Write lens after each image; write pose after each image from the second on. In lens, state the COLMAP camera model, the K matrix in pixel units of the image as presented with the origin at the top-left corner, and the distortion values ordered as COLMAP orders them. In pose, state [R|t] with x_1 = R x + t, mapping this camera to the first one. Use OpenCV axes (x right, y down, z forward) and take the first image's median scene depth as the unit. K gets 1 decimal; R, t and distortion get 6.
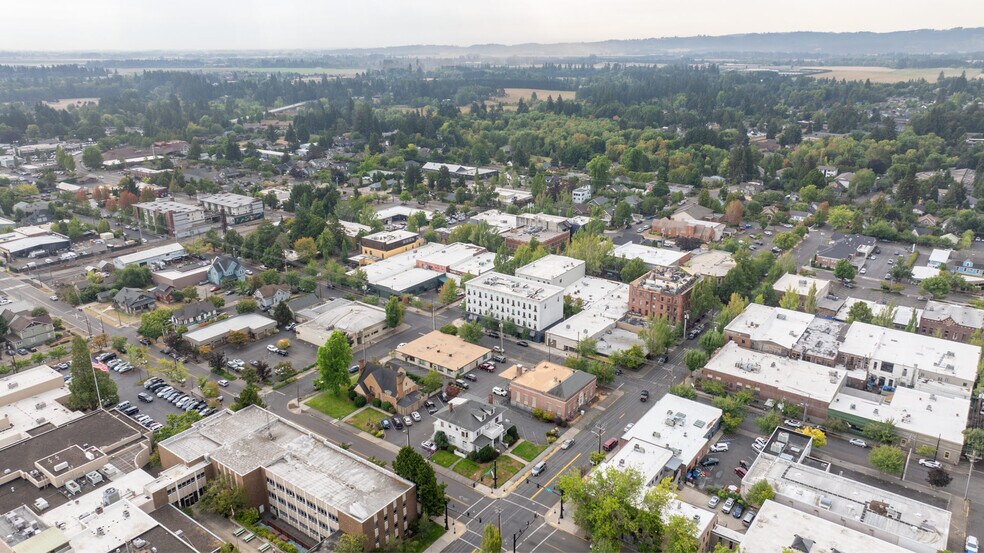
lens RADIAL K [[691.9, 0, 497.3], [0, 691.9, 273.8], [0, 0, 1]] dist [-0.016519, 0.003684]
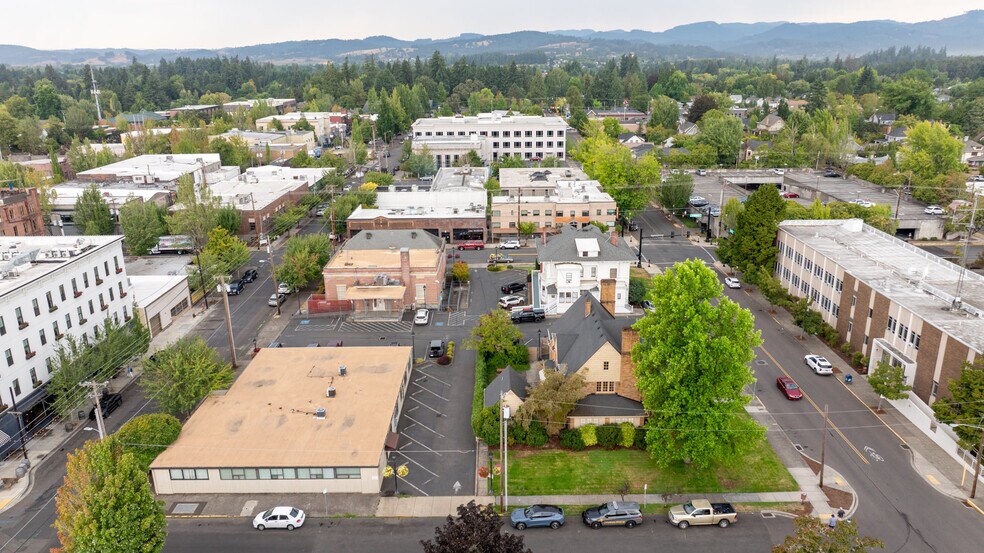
lens RADIAL K [[691.9, 0, 497.3], [0, 691.9, 273.8], [0, 0, 1]] dist [-0.016519, 0.003684]
pose [[-0.598112, -0.230070, 0.767678, -0.350981], [0.266230, 0.846464, 0.461107, -0.061223], [-0.755899, 0.480173, -0.445029, 1.011718]]
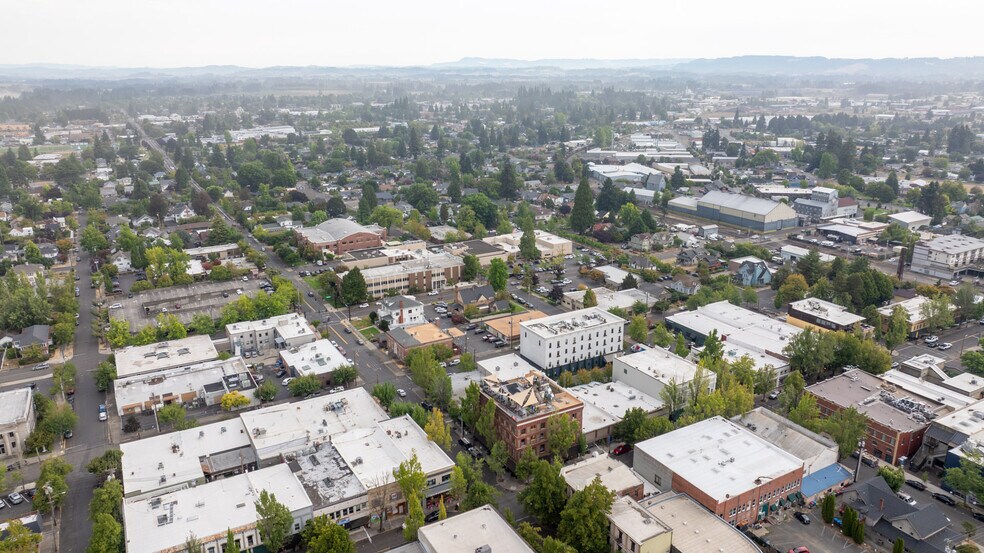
lens RADIAL K [[693.8, 0, 498.7], [0, 693.8, 275.8], [0, 0, 1]] dist [-0.010246, -0.001671]
pose [[-0.395209, 0.270178, -0.877960, 0.931957], [-0.284390, 0.872823, 0.396614, -0.407684], [0.873460, 0.406429, -0.268111, 1.203679]]
